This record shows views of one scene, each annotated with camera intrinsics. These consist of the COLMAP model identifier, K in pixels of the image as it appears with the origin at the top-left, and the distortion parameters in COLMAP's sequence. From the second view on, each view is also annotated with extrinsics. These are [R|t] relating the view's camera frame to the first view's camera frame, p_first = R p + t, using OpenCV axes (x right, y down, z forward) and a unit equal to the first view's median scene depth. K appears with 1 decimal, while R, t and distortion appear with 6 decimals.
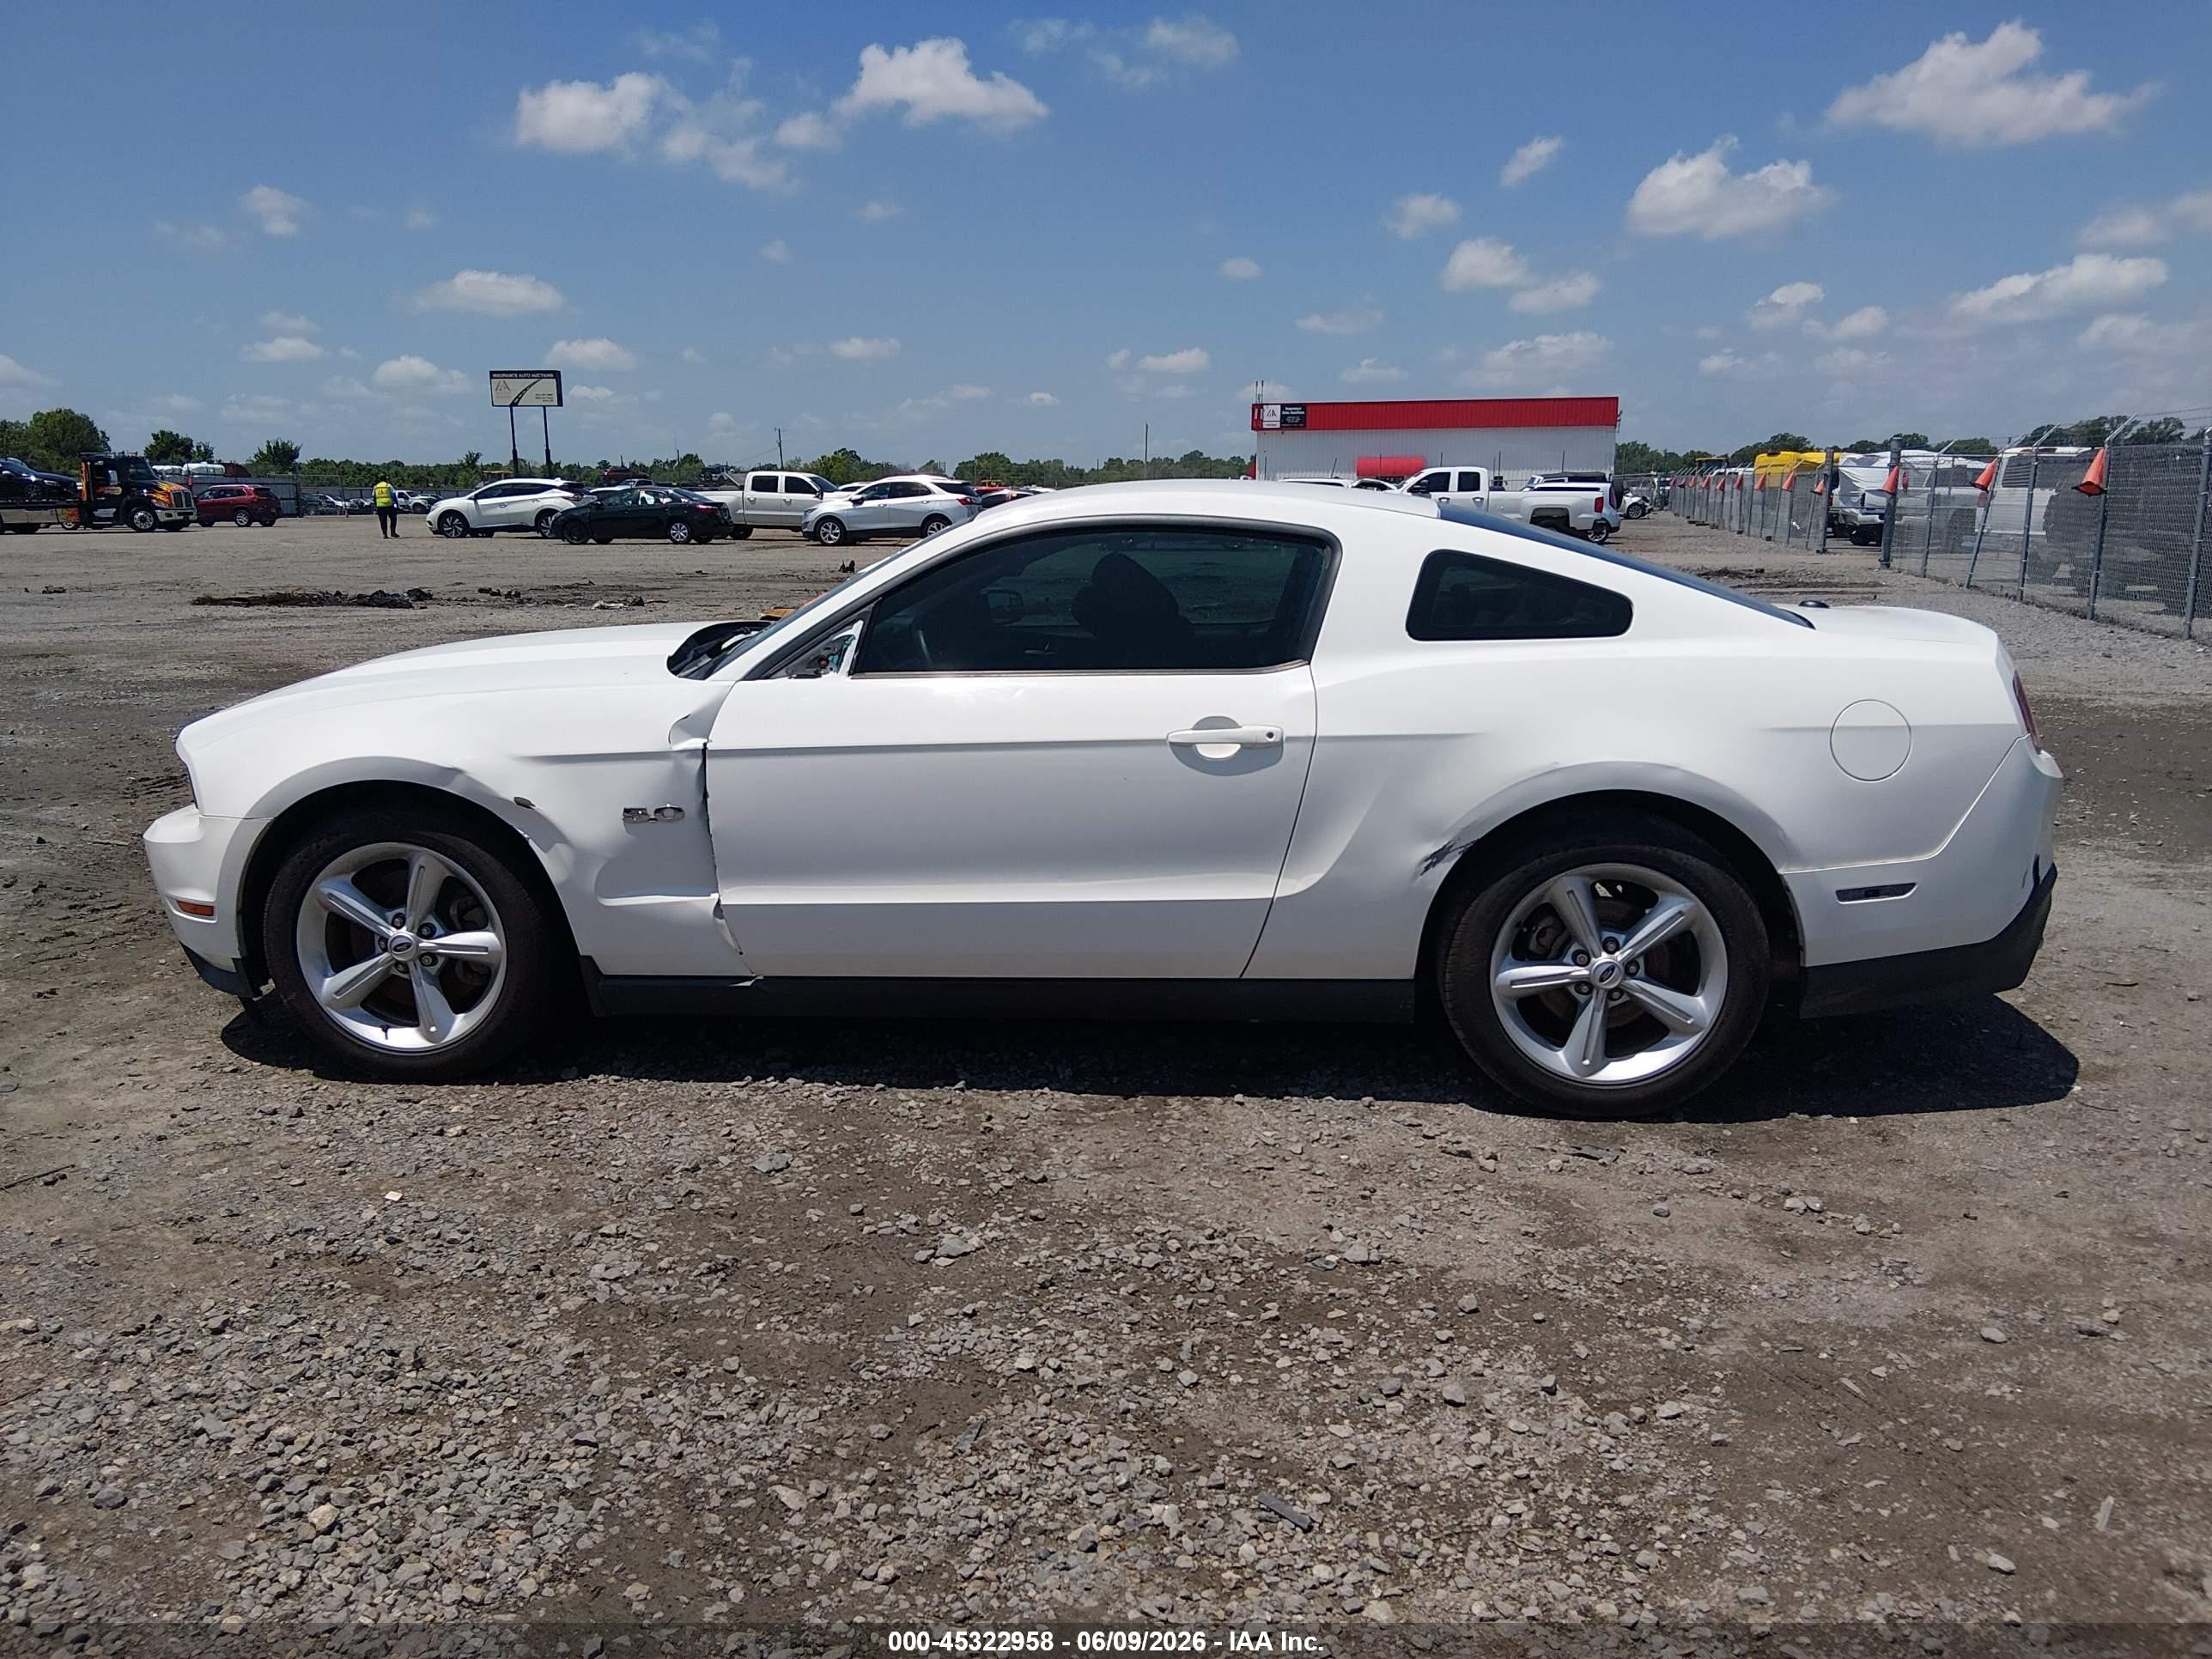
lens RADIAL K [[1666.4, 0, 1101.5], [0, 1666.4, 844.2], [0, 0, 1]] dist [0.102680, -0.170398]
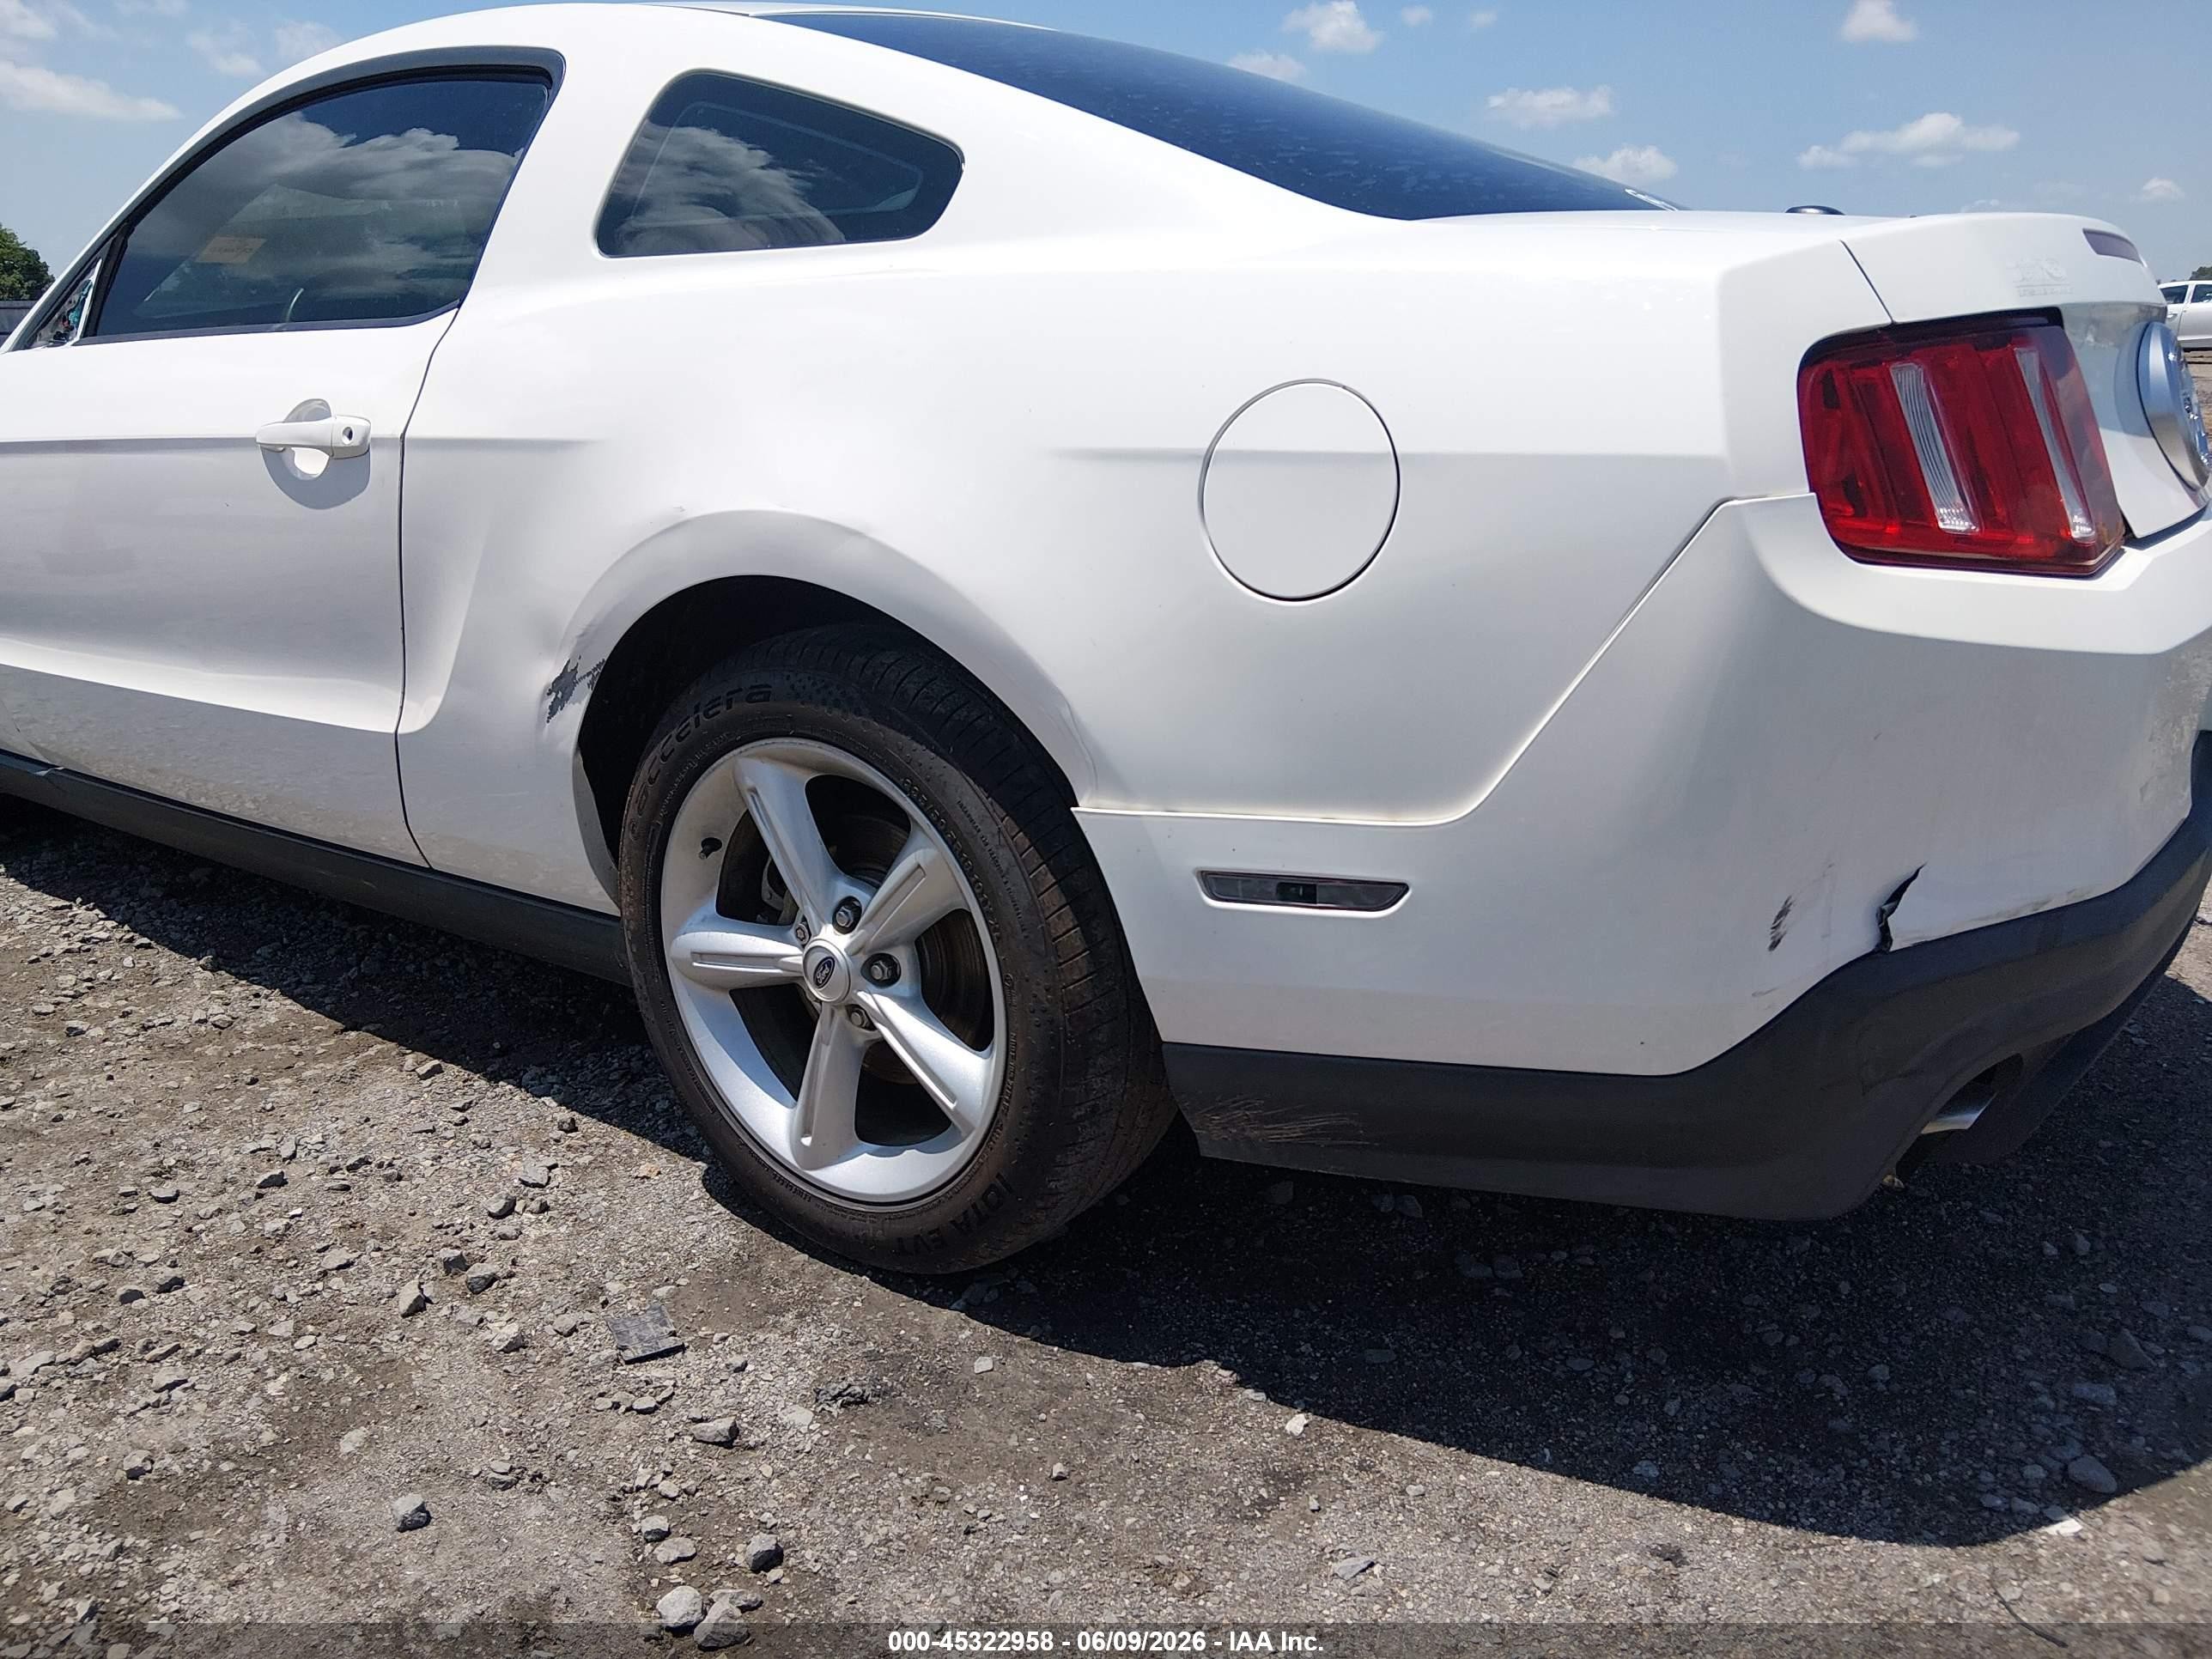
lens RADIAL K [[1675.5, 0, 1112.5], [0, 1675.5, 839.1], [0, 0, 1]] dist [0.088339, -0.154162]
pose [[0.856249, 0.146430, -0.495374, 0.556001], [-0.098862, 0.987707, 0.121080, -0.023910], [0.507014, -0.054701, 0.860200, 0.585941]]
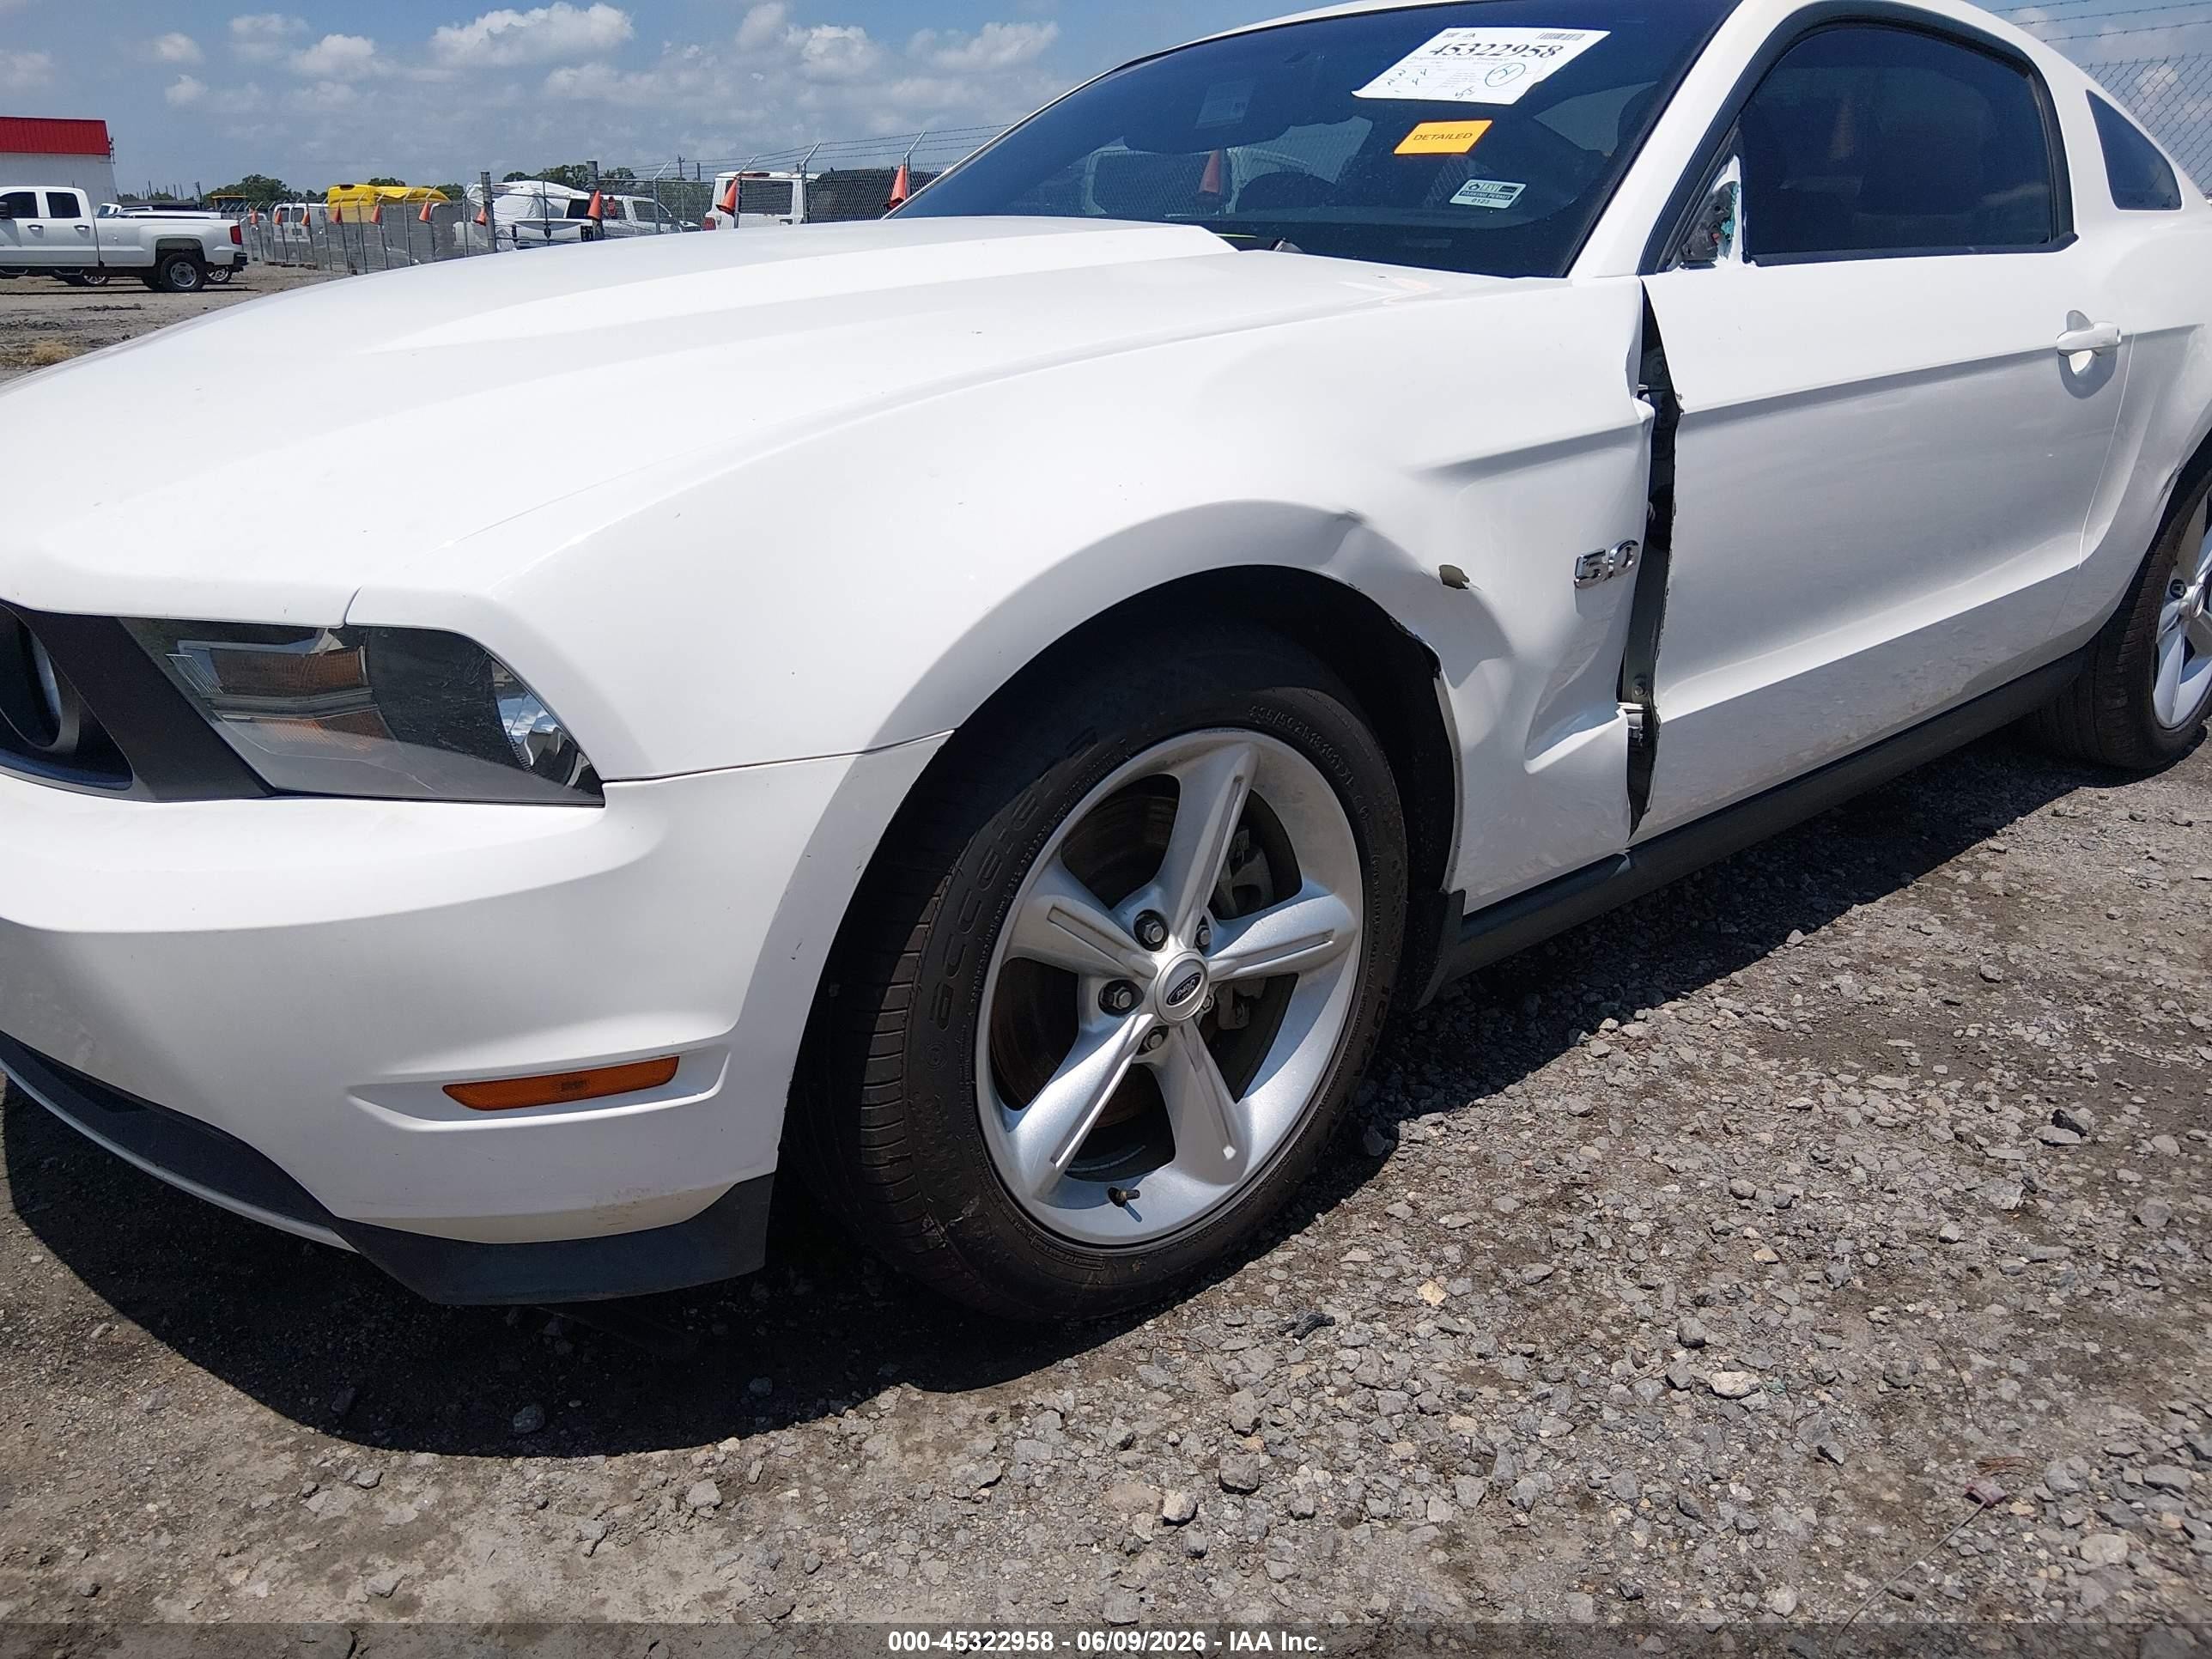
lens RADIAL K [[1666.4, 0, 1101.5], [0, 1666.4, 844.2], [0, 0, 1]] dist [0.102680, -0.170398]
pose [[0.675261, -0.241103, 0.697059, -0.690646], [0.144509, 0.969995, 0.195517, -0.052685], [-0.723284, -0.031293, 0.689842, 0.737844]]
